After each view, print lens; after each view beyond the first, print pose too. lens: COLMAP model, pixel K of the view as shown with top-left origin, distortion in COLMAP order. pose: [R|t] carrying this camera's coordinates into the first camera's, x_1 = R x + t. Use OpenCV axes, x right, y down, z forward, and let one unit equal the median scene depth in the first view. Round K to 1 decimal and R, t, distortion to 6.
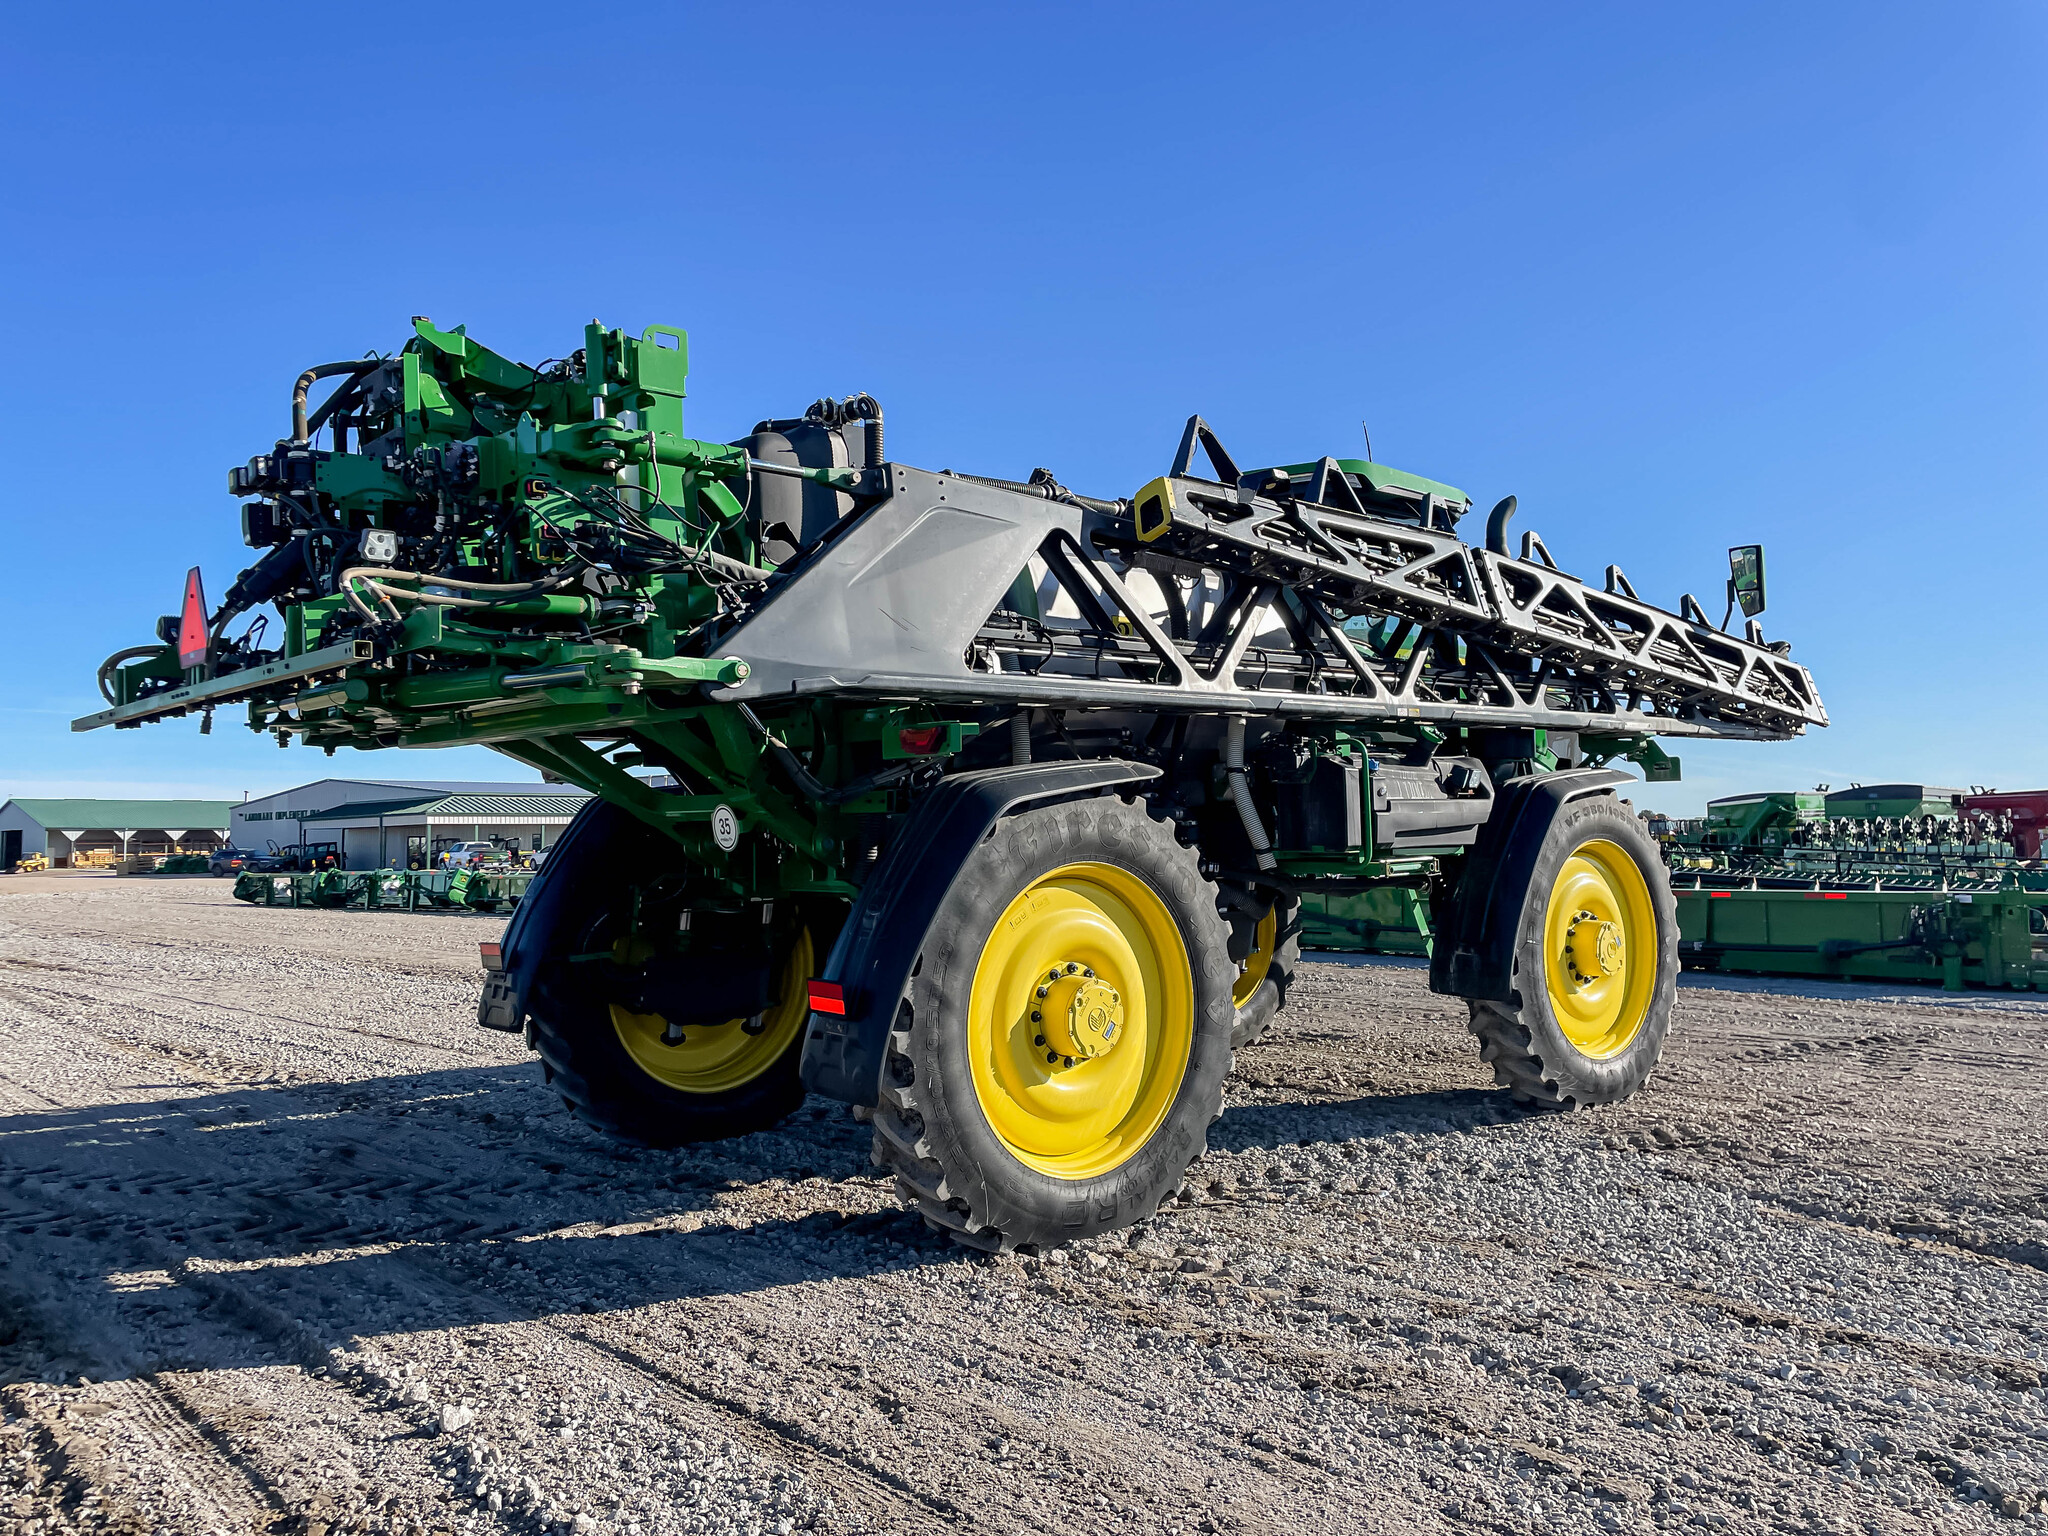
lens RADIAL K [[1545.0, 0, 1014.6], [0, 1545.0, 754.9], [0, 0, 1]] dist [0.102401, -0.134360]
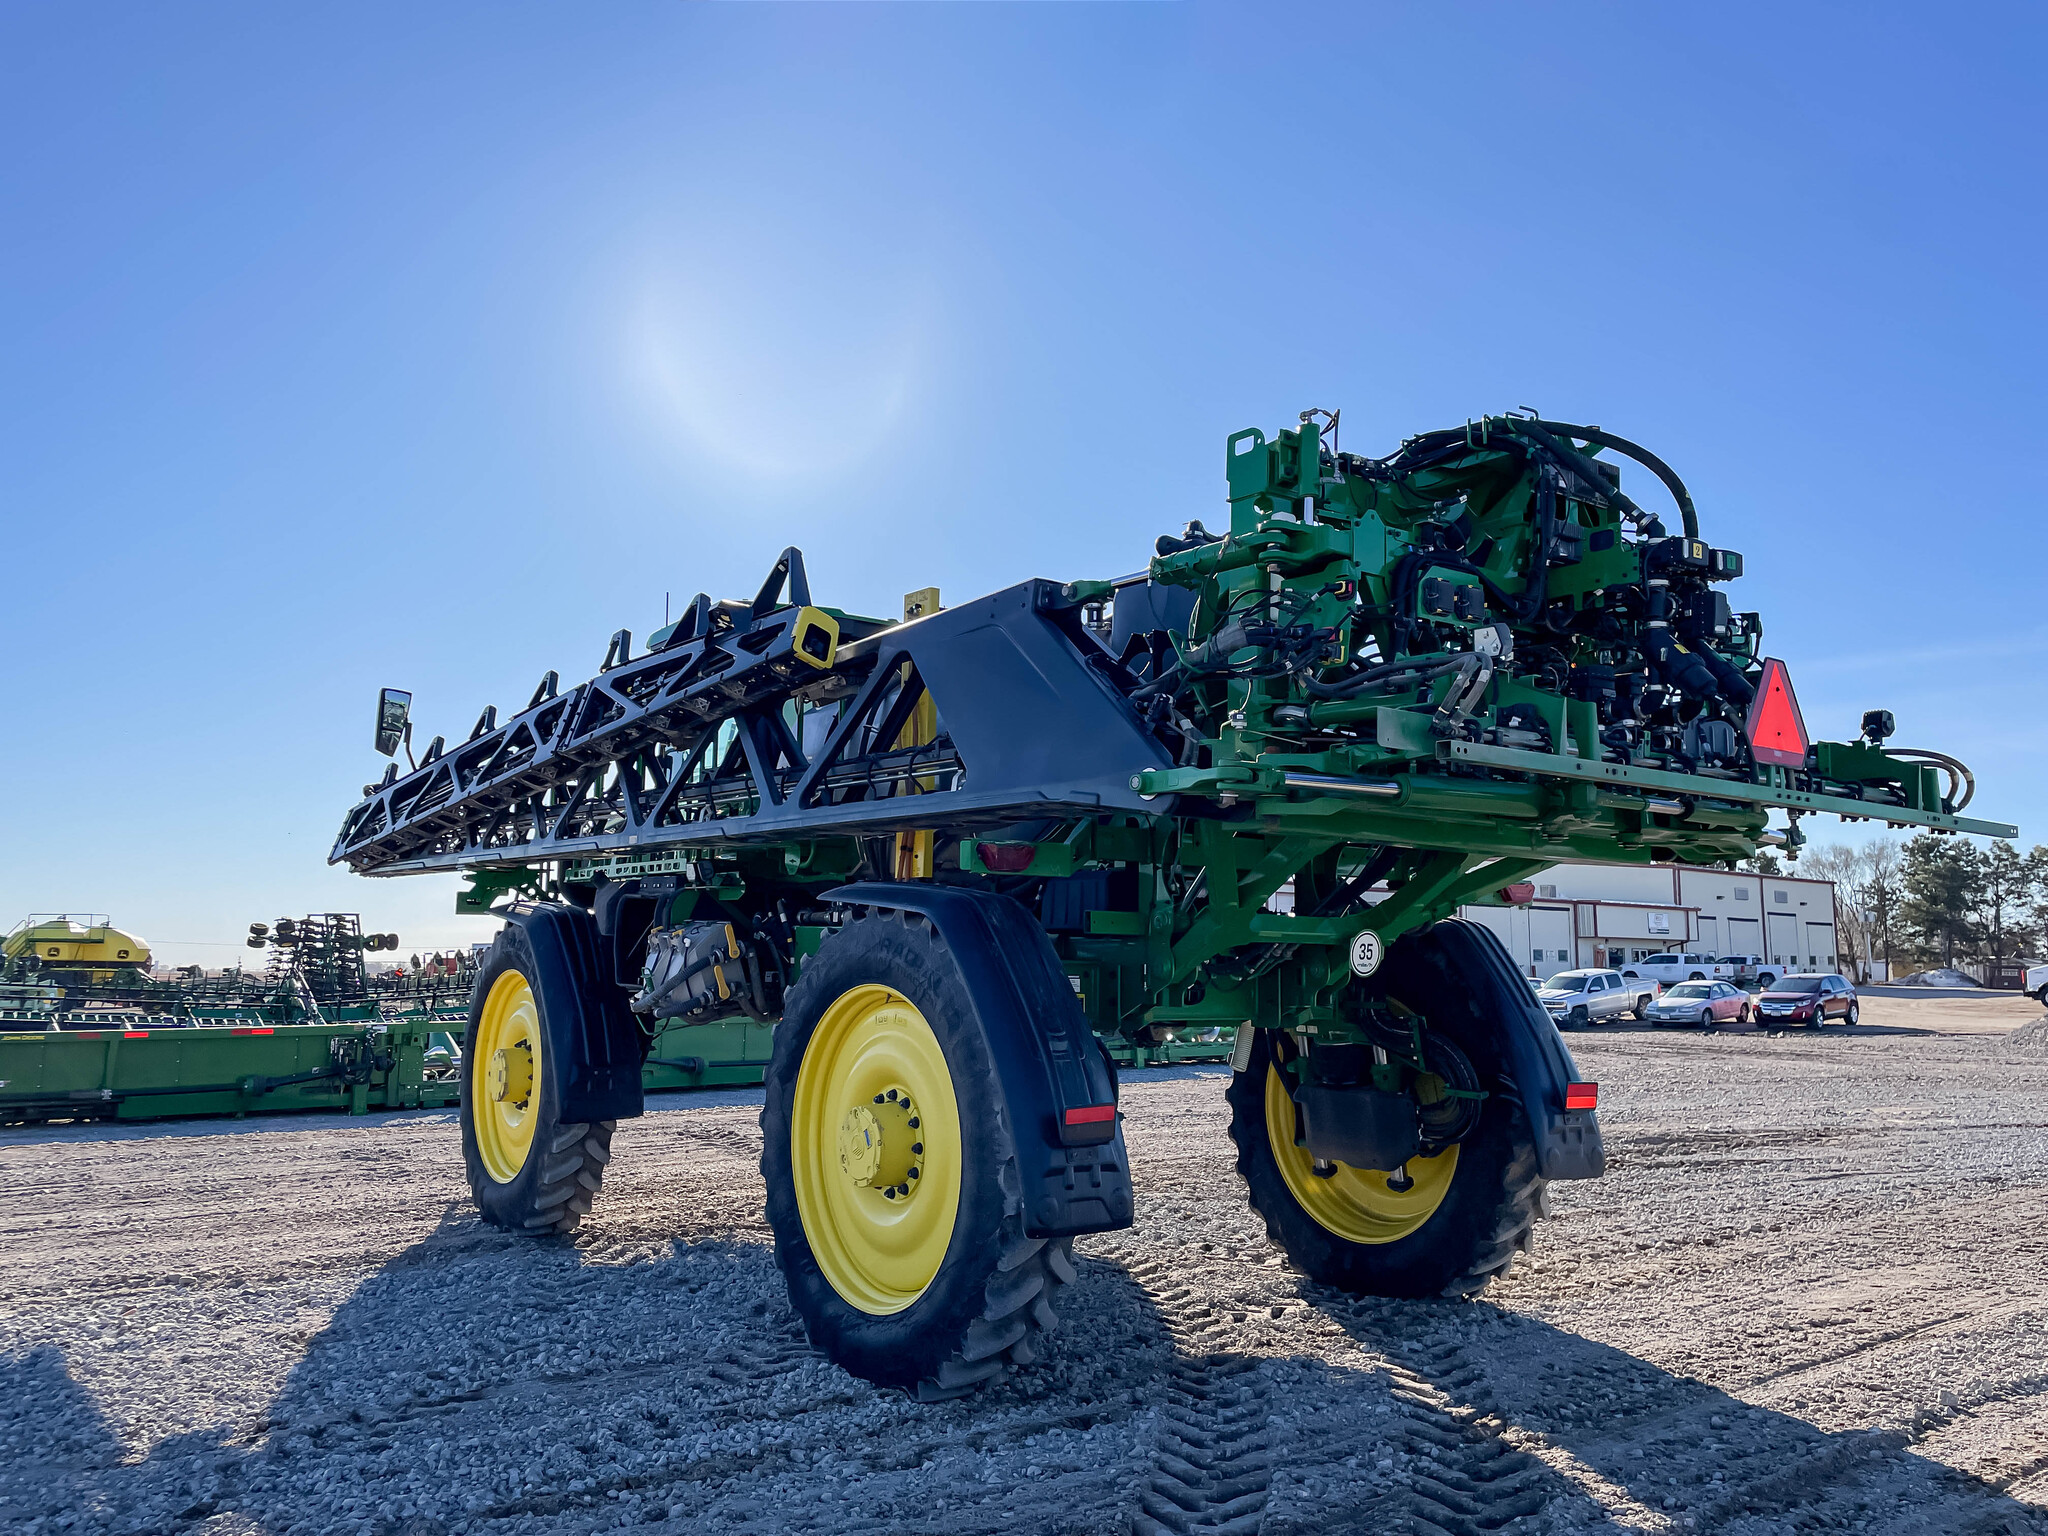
lens RADIAL K [[1545.0, 0, 1014.6], [0, 1545.0, 754.9], [0, 0, 1]] dist [0.102401, -0.134360]
pose [[0.117241, 0.145009, 0.982460, -0.458921], [-0.057648, 0.988608, -0.139037, 0.028228], [-0.991429, -0.040336, 0.124265, 0.428632]]
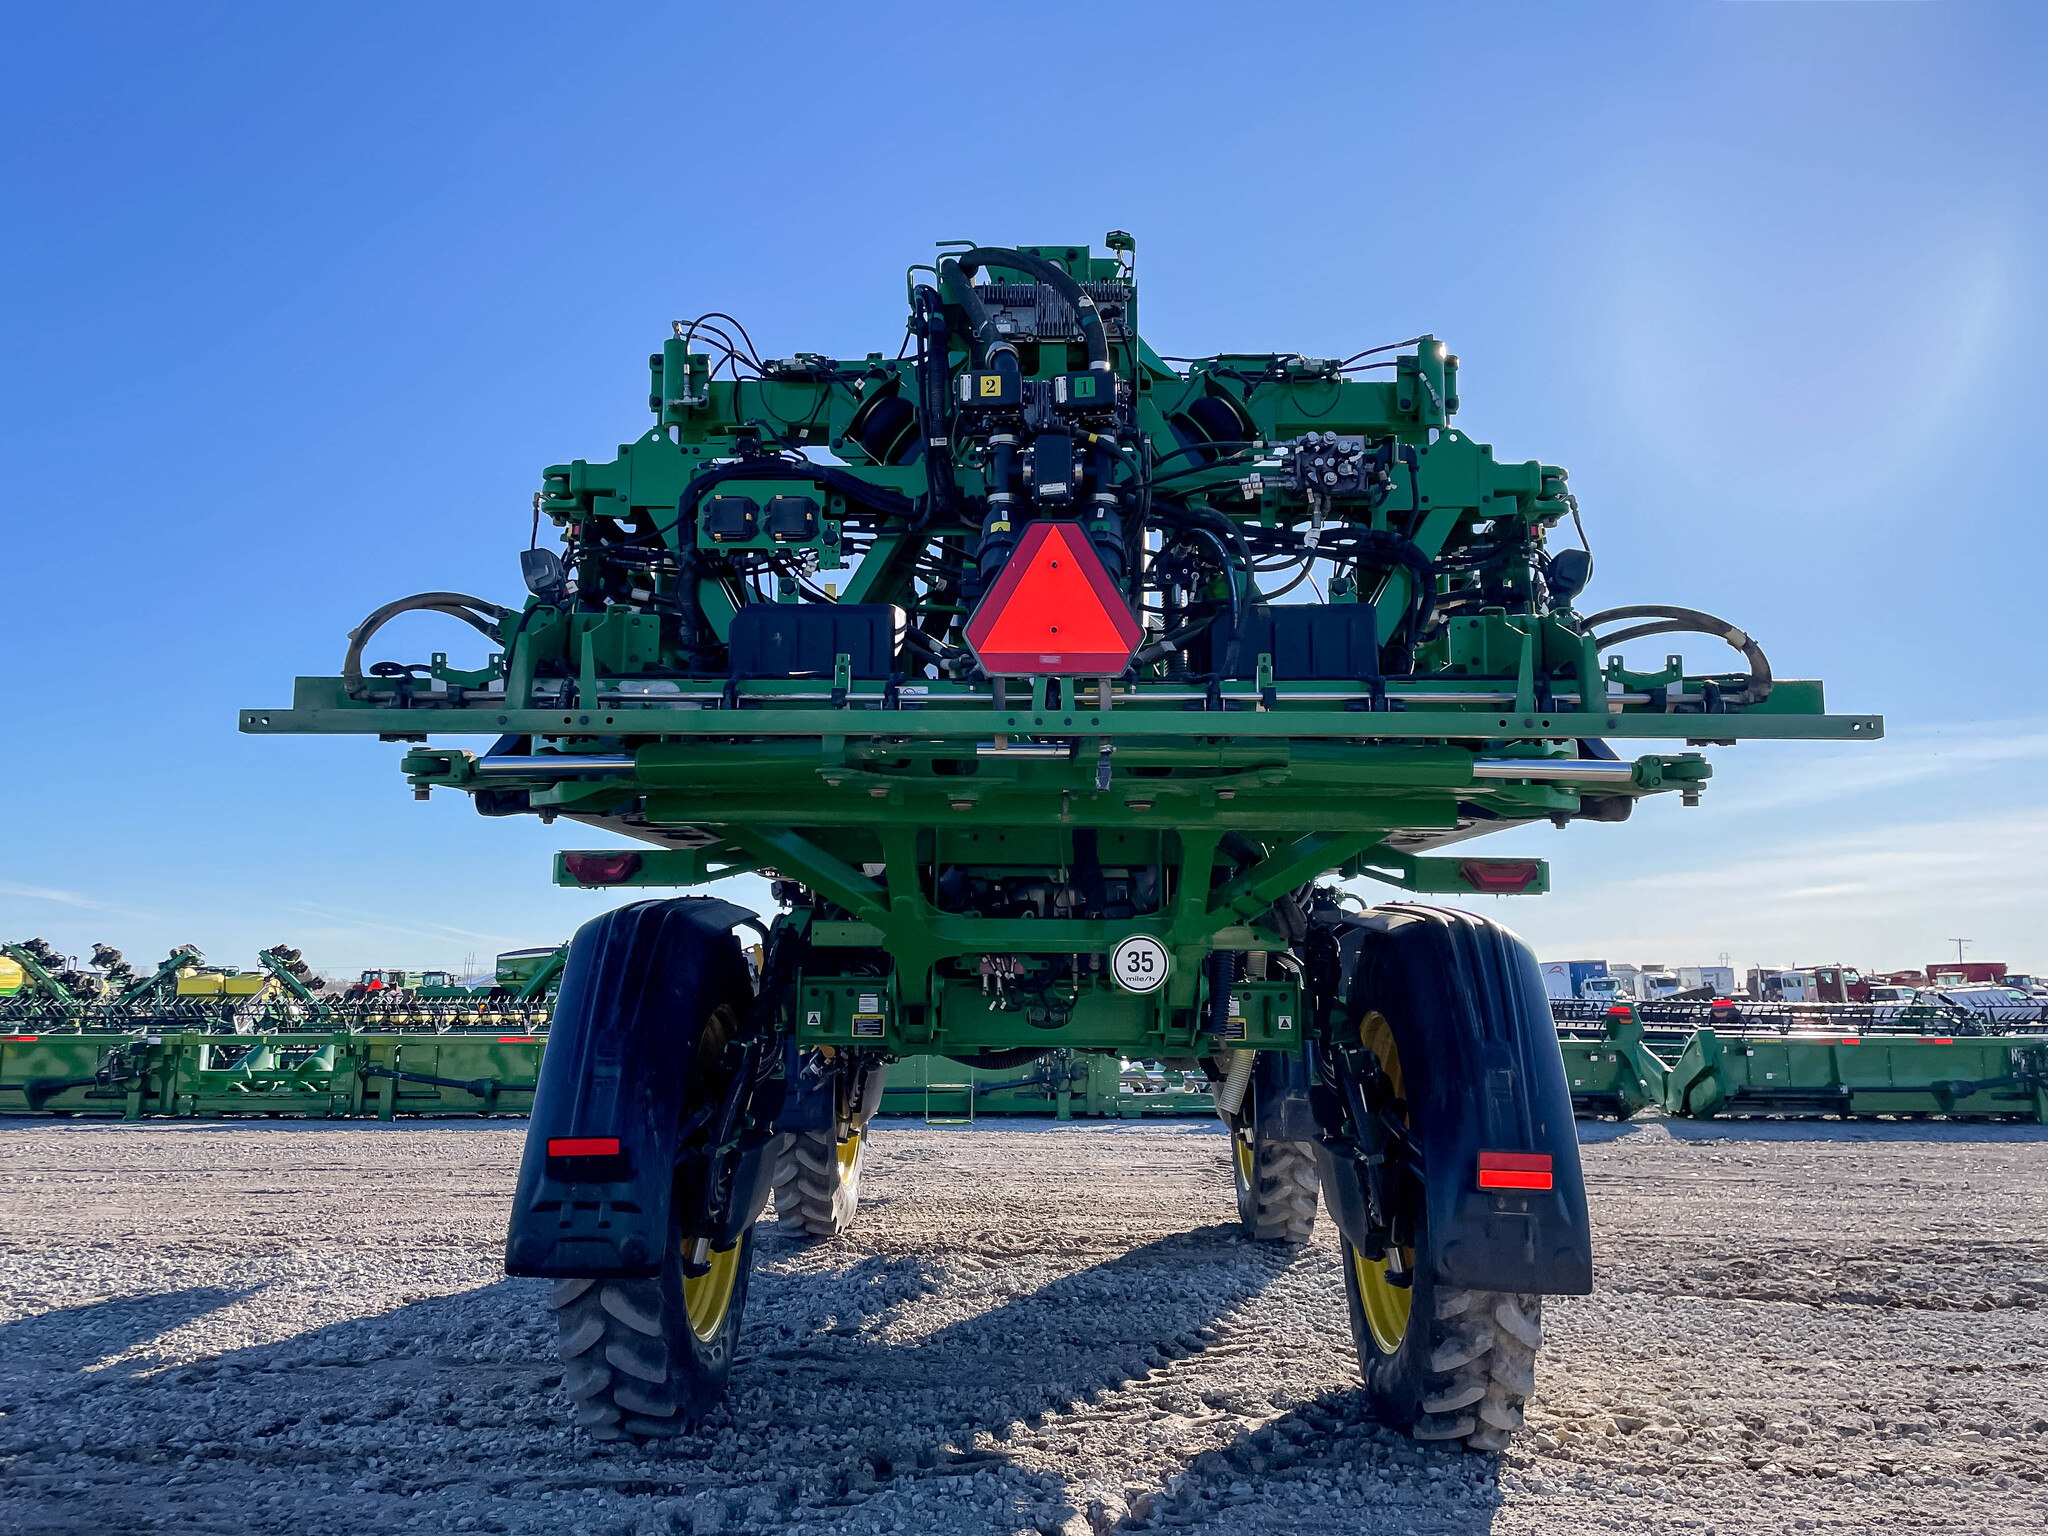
lens RADIAL K [[1545.0, 0, 1014.6], [0, 1545.0, 754.9], [0, 0, 1]] dist [0.102401, -0.134360]
pose [[0.707691, 0.116712, 0.696815, -0.285370], [-0.049041, 0.991997, -0.116347, 0.013565], [-0.704818, 0.048165, 0.707751, 0.181640]]
